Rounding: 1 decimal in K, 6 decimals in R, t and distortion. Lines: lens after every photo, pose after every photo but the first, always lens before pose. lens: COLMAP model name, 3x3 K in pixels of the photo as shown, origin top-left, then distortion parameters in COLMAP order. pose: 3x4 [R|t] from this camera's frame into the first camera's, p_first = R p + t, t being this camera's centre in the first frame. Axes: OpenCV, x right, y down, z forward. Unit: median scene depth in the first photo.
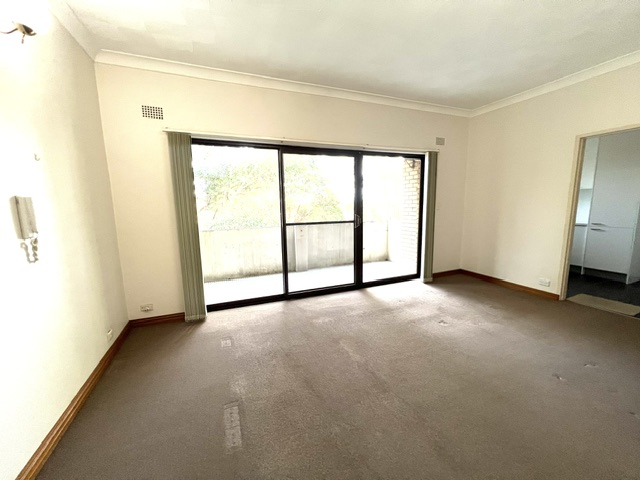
lens RADIAL K [[255.8, 0, 321.7], [0, 255.8, 241.3], [0, 0, 1]] dist [0.001094, -0.000379]
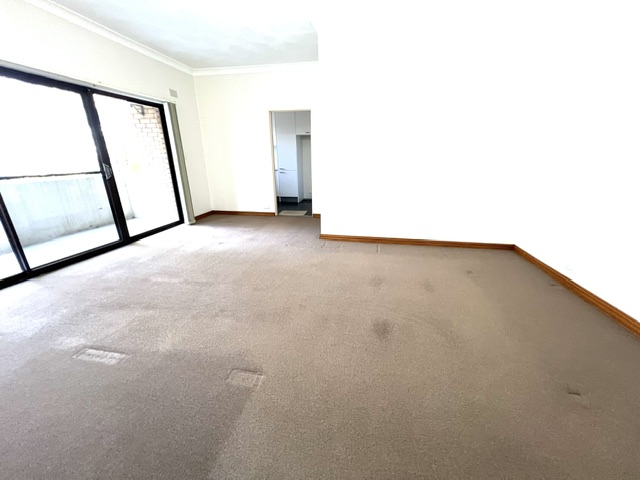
lens RADIAL K [[255.8, 0, 321.7], [0, 255.8, 241.3], [0, 0, 1]] dist [0.001094, -0.000379]
pose [[0.542032, -0.252561, 0.801507, -0.242011], [0.117486, 0.967177, 0.225312, 0.046883], [-0.832105, -0.027960, 0.553914, -0.147348]]
